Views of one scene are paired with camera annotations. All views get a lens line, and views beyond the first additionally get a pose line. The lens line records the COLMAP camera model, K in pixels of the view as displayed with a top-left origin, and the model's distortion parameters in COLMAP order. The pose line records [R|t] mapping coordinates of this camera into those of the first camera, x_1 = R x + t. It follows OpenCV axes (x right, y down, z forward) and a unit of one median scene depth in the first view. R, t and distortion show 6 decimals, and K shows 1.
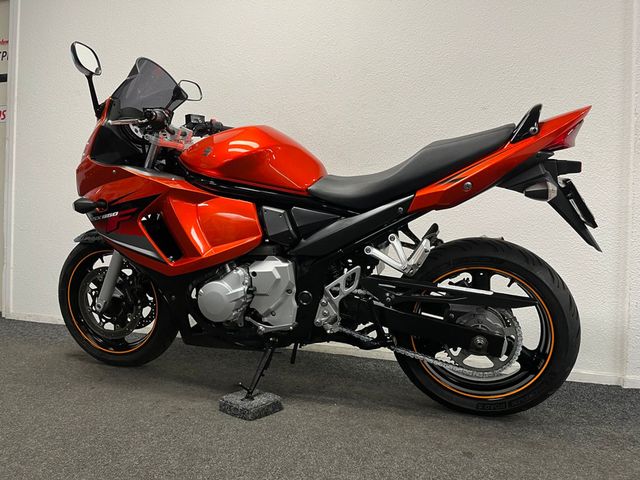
lens RADIAL K [[491.9, 0, 314.3], [0, 491.9, 237.1], [0, 0, 1]] dist [0.043917, -0.027738]
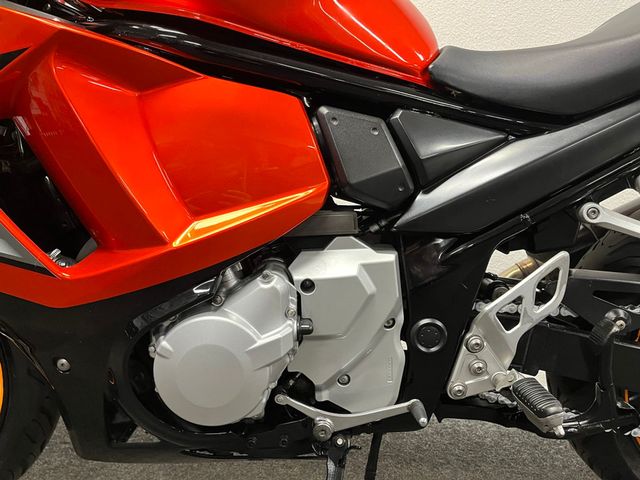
lens RADIAL K [[491.9, 0, 319.4], [0, 491.9, 236.3], [0, 0, 1]] dist [0.043917, -0.027738]
pose [[0.951448, -0.034912, 0.305823, -0.230885], [0.034915, 0.999375, 0.005462, 0.034715], [-0.305823, 0.005481, 0.952073, 0.635648]]
